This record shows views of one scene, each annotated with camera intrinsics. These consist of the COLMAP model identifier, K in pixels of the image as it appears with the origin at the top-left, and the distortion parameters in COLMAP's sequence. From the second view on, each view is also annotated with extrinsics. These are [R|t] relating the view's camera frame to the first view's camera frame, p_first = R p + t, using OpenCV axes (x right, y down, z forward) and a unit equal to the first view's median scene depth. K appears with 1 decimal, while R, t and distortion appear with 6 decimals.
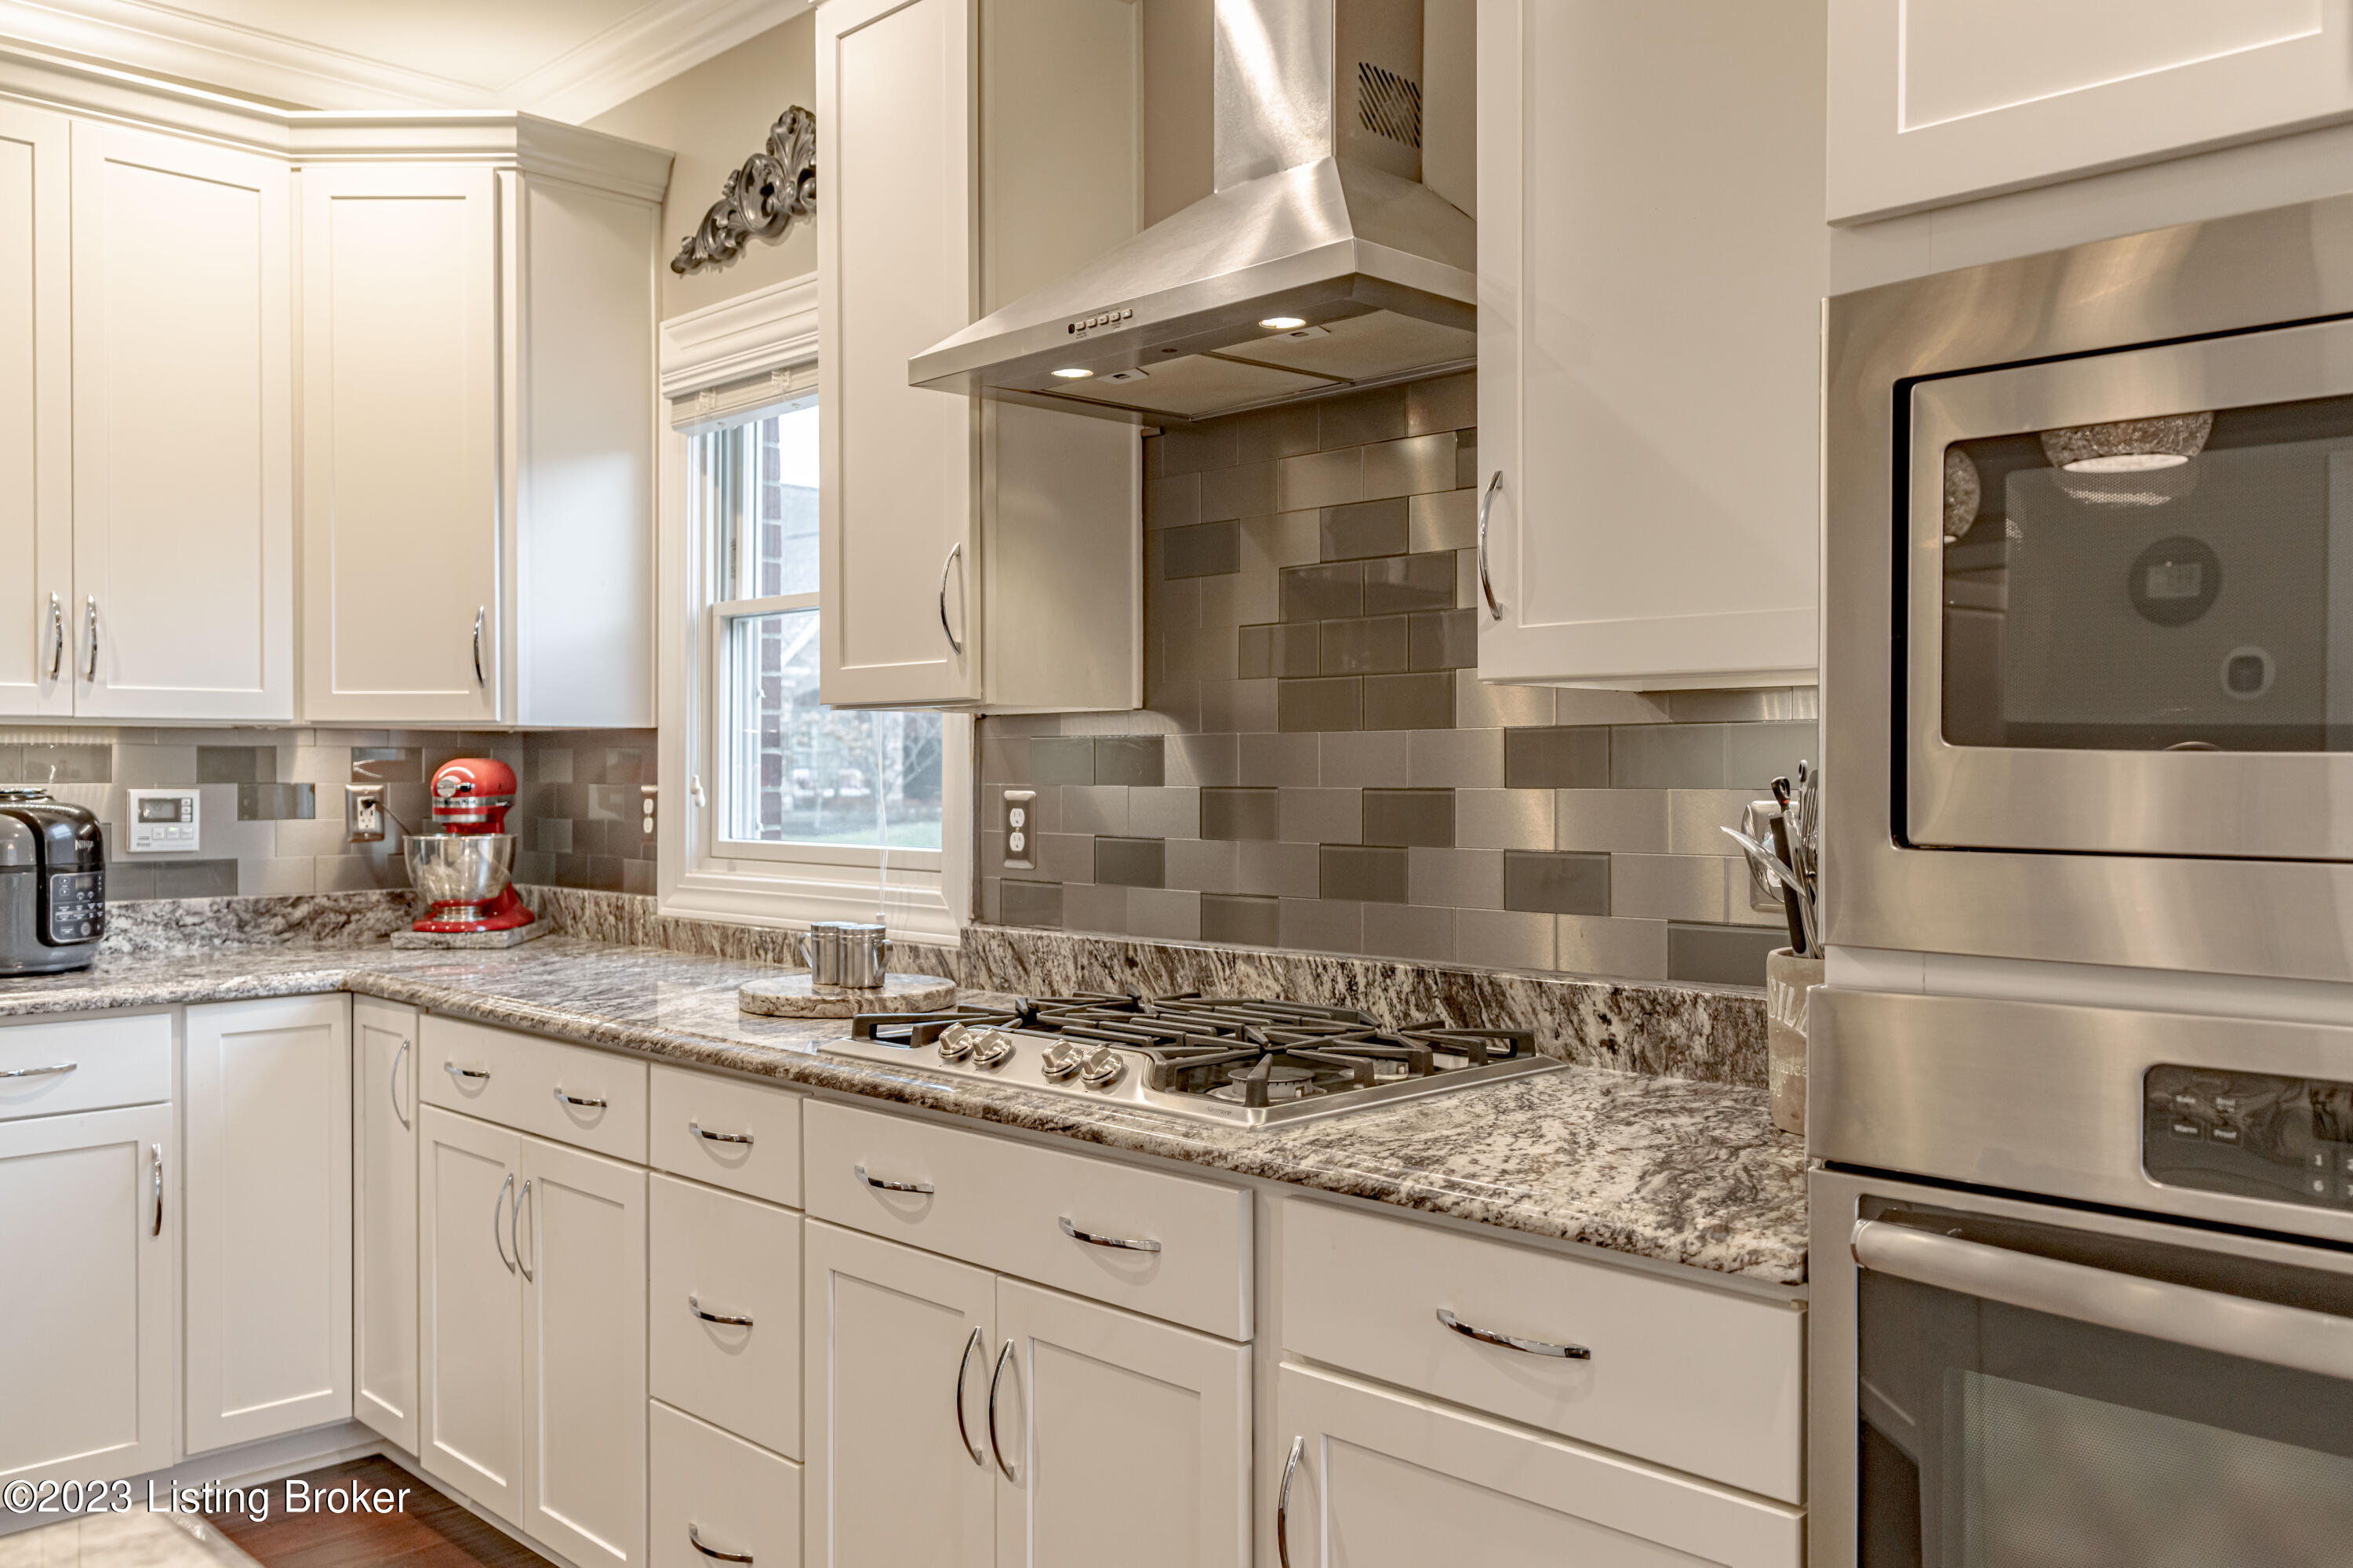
lens RADIAL K [[1872.6, 0, 1174.3], [0, 1872.6, 785.8], [0, 0, 1]] dist [-0.005248, 0.007190]
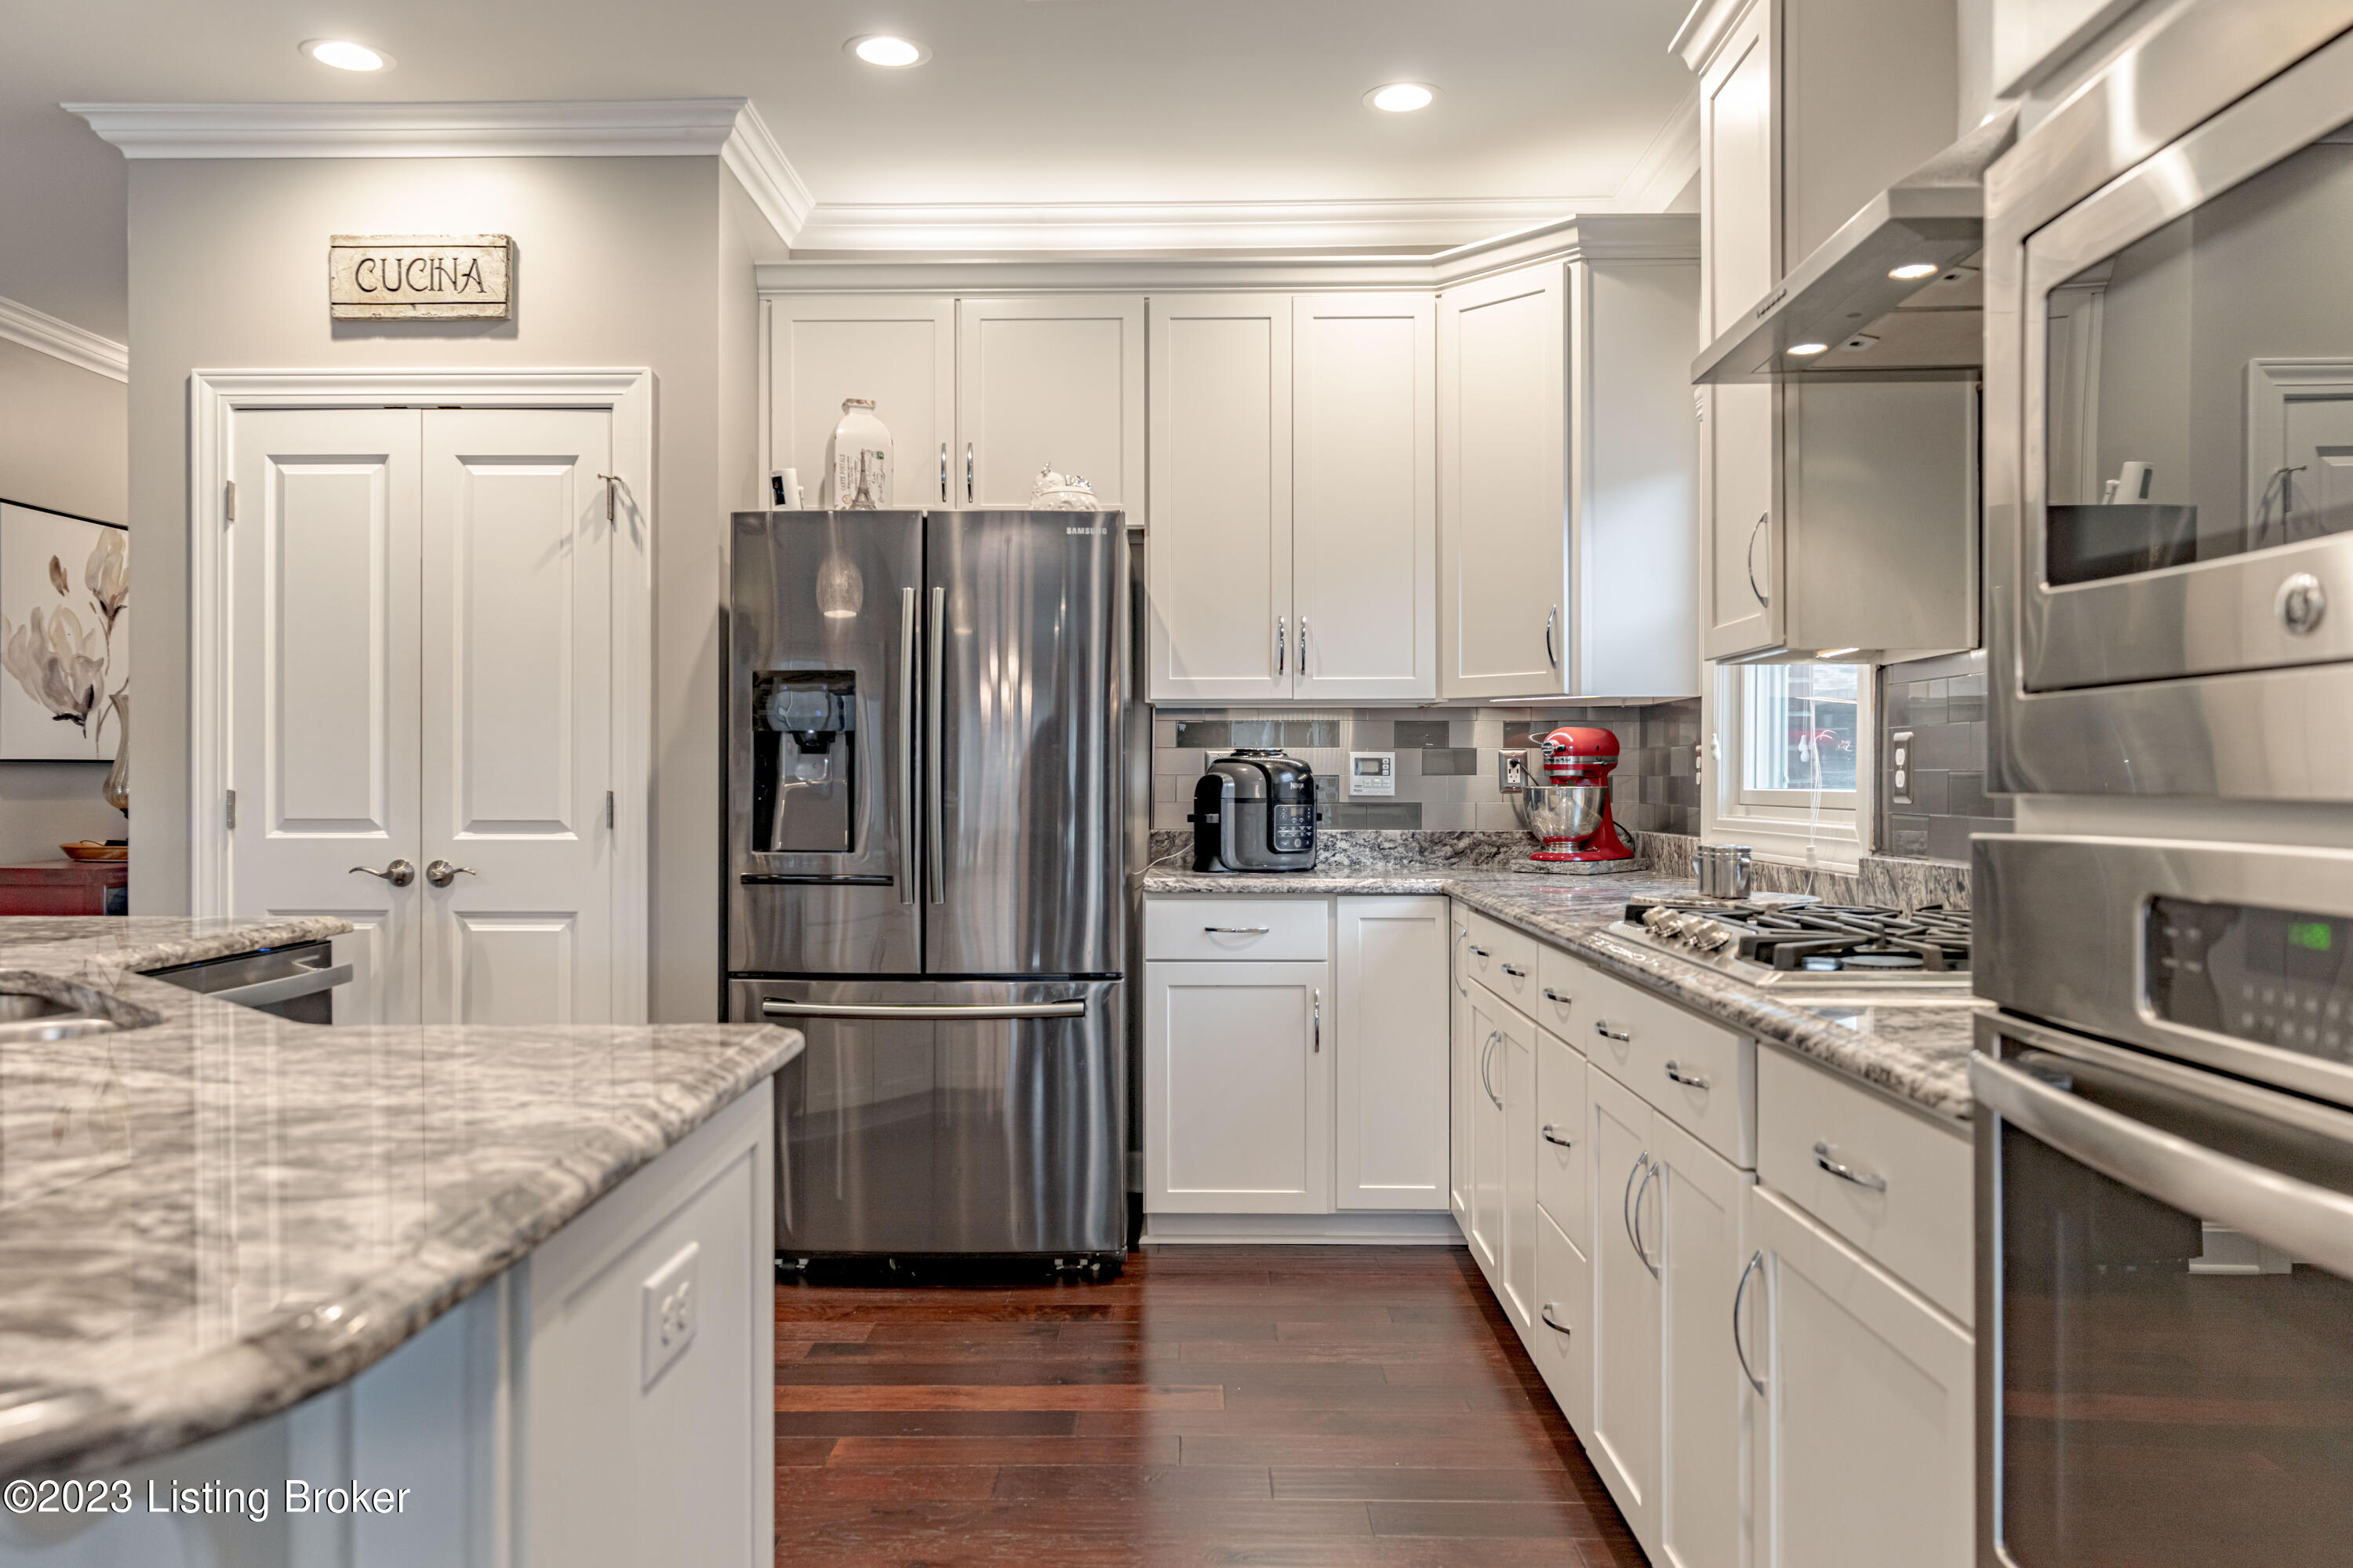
lens RADIAL K [[1669.6, 0, 1165.6], [0, 1669.6, 782.6], [0, 0, 1]] dist [-0.004726, 0.007656]
pose [[0.694071, 0.000769, -0.719906, 0.289570], [-0.005450, 0.999976, -0.004186, 0.034806], [0.719886, 0.006829, 0.694059, 0.013045]]
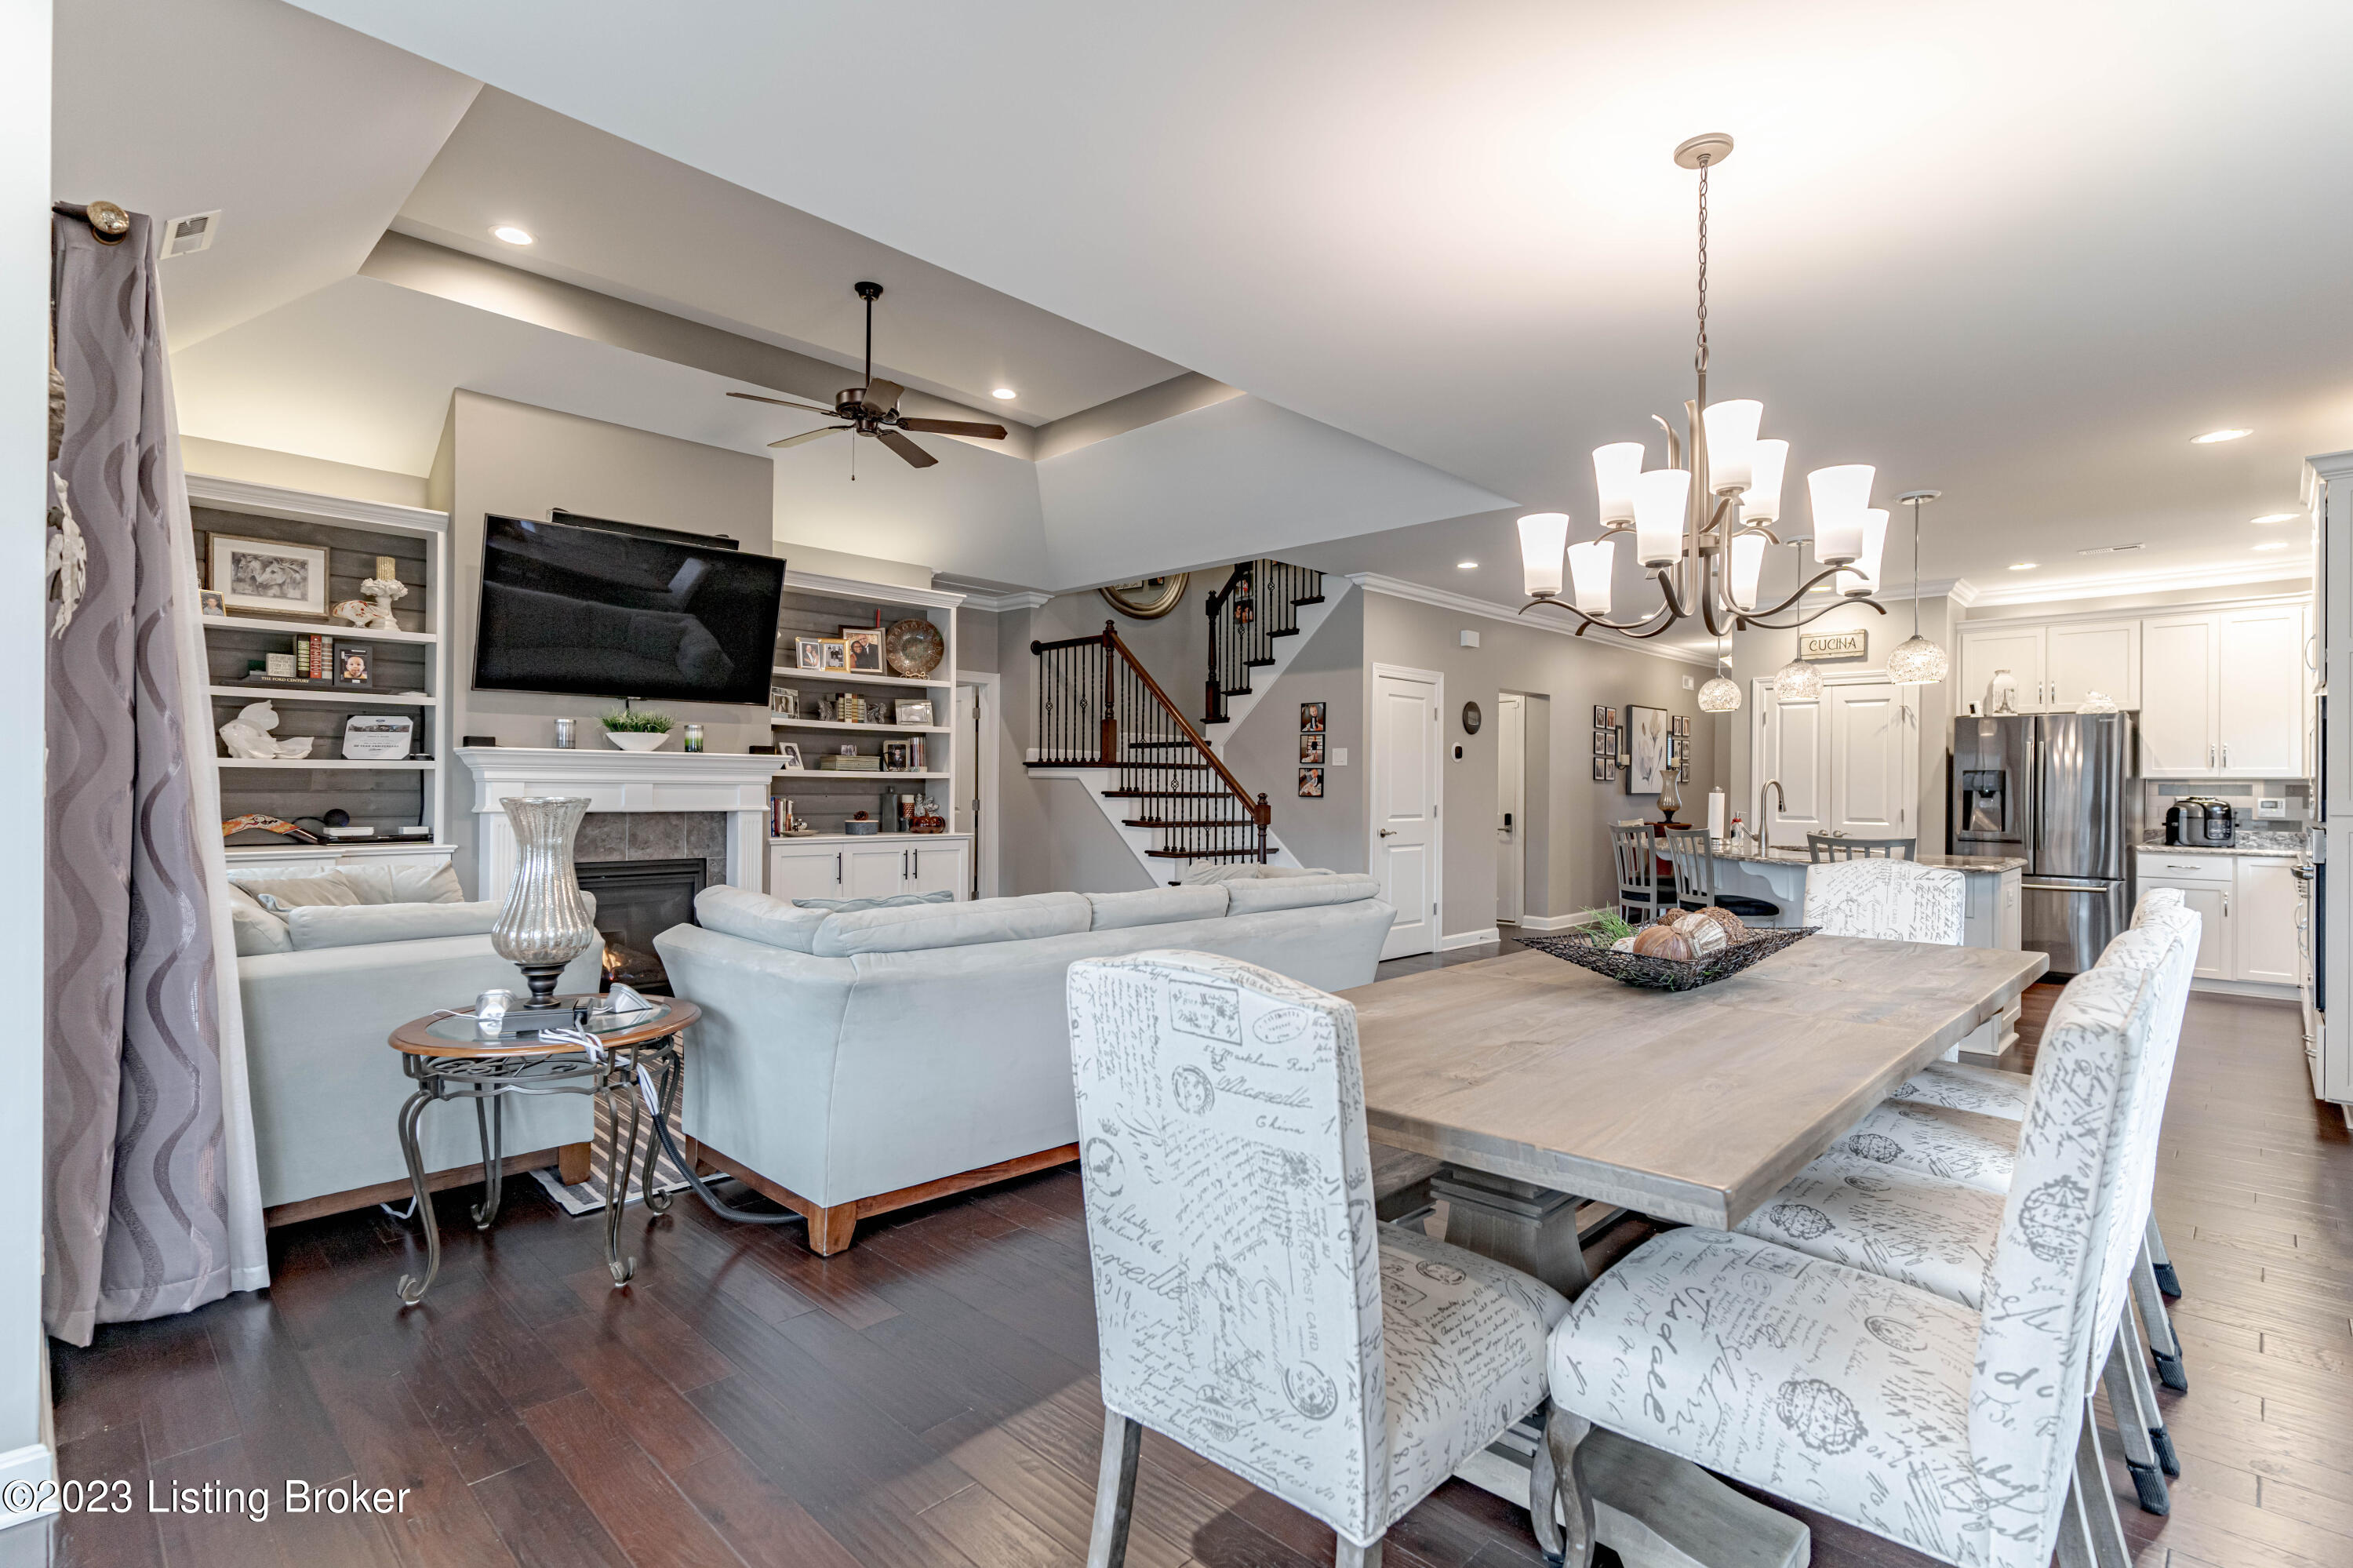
lens RADIAL K [[1114.4, 0, 1164.3], [0, 1114.4, 780.8], [0, 0, 1]] dist [-0.001893, 0.001651]
pose [[0.003663, -0.007062, -0.999968, 1.570170], [-0.017055, 0.999829, -0.007124, 0.020740], [0.999848, 0.017081, 0.003542, -1.061030]]
